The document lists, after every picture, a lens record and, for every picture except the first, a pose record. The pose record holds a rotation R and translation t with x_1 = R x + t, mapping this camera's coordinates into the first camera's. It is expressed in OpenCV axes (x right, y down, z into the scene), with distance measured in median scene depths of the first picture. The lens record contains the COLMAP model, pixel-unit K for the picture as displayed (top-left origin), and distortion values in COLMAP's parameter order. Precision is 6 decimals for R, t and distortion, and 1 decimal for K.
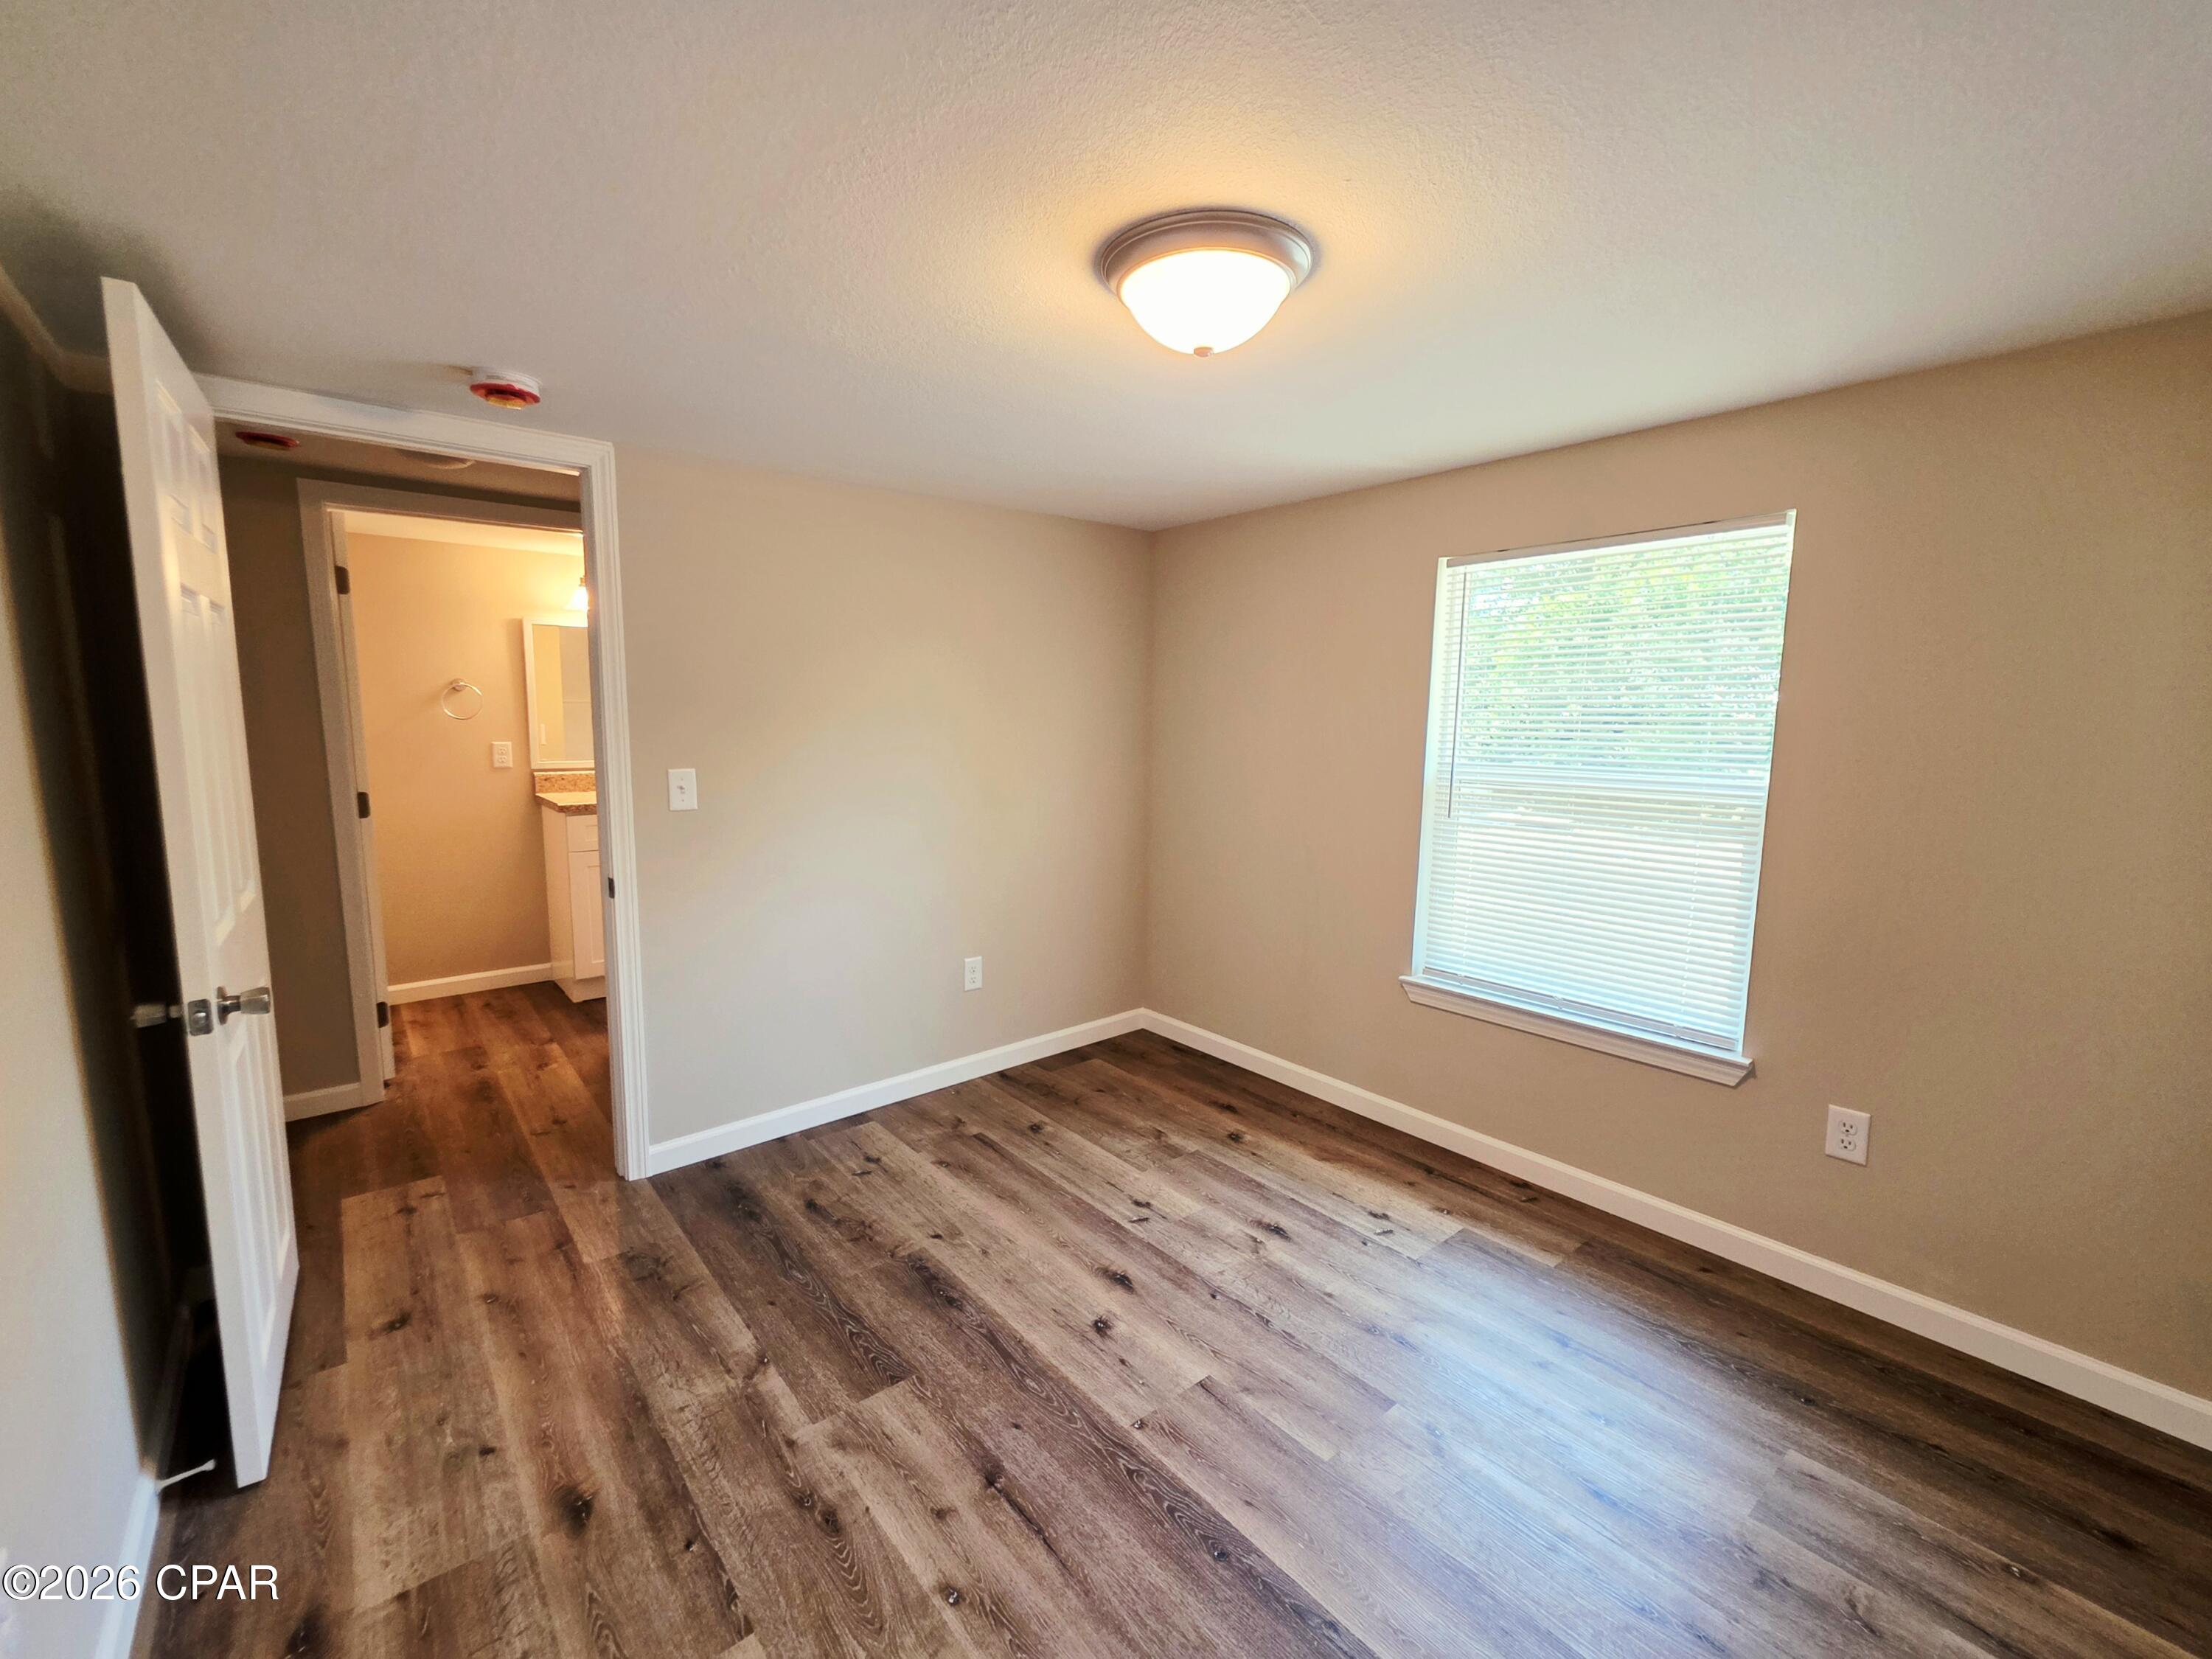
lens RADIAL K [[891.9, 0, 1050.0], [0, 891.9, 823.3], [0, 0, 1]] dist [0.001277, 0.000224]
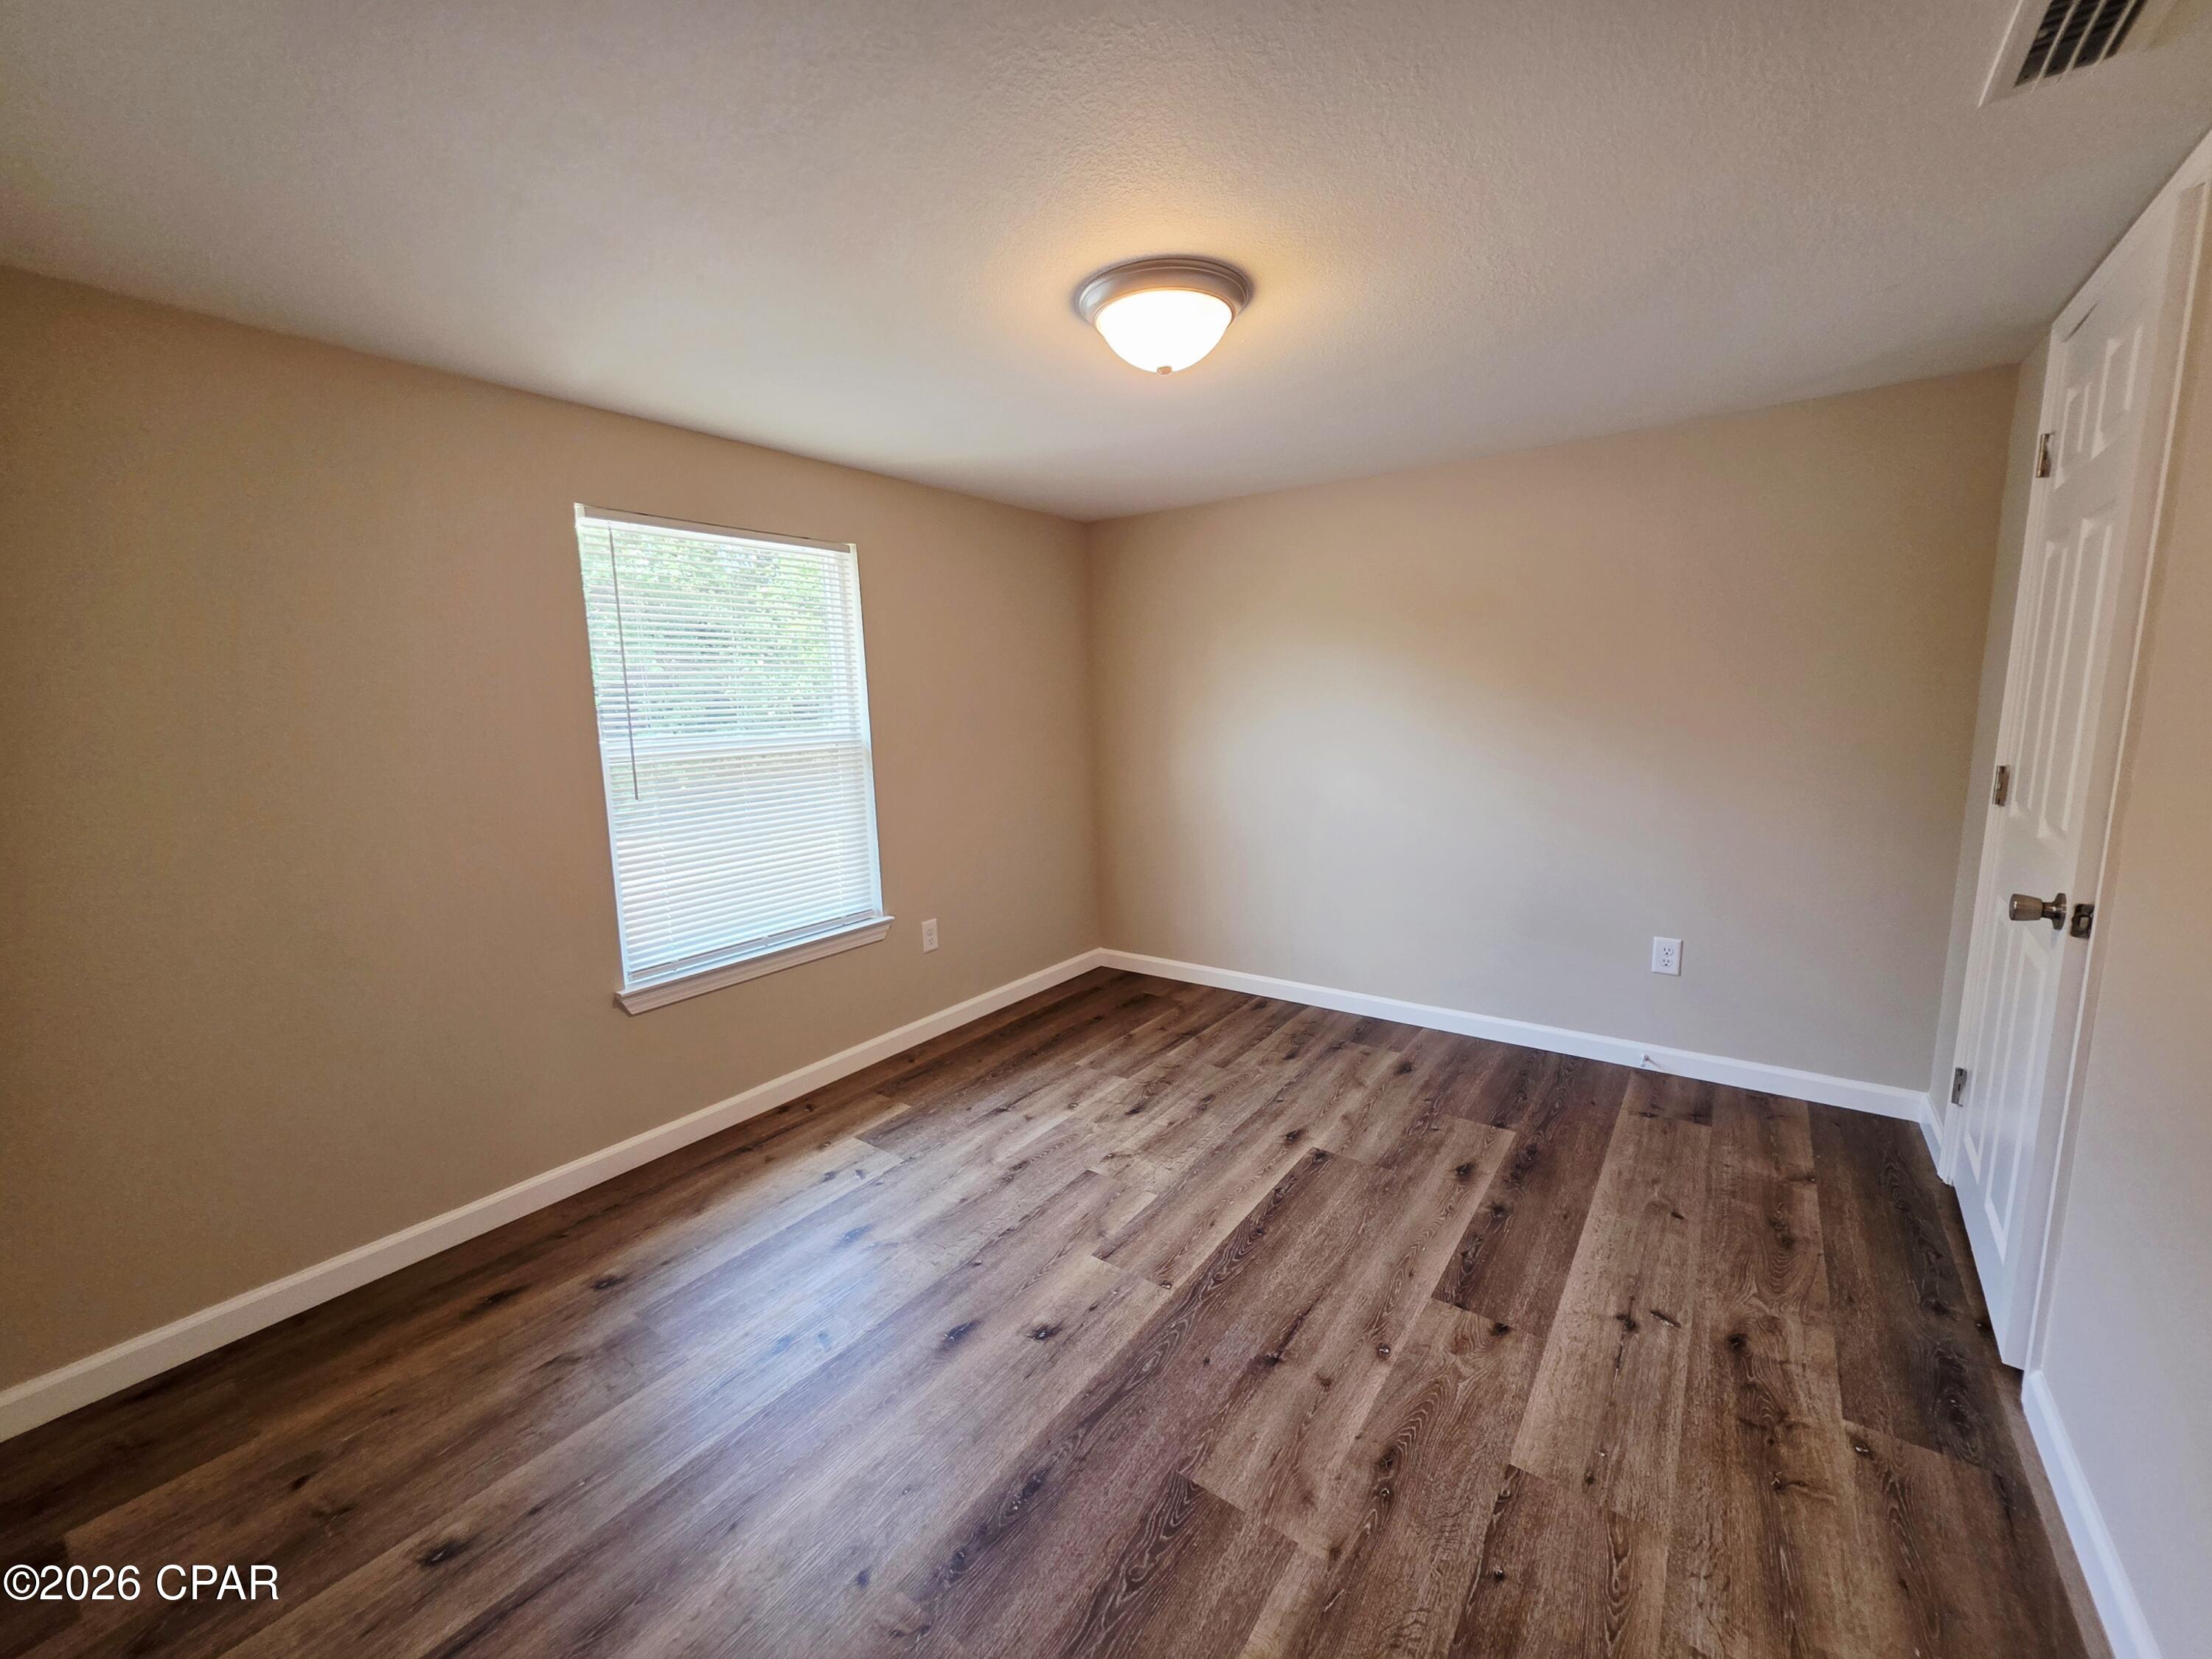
lens RADIAL K [[902.2, 0, 1100.7], [0, 902.2, 829.3], [0, 0, 1]] dist [-0.000083, 0.000181]
pose [[-0.270831, -0.137281, 0.952788, -0.897568], [0.143373, 0.972987, 0.180945, -0.120275], [-0.951890, 0.185609, -0.243832, 1.244010]]
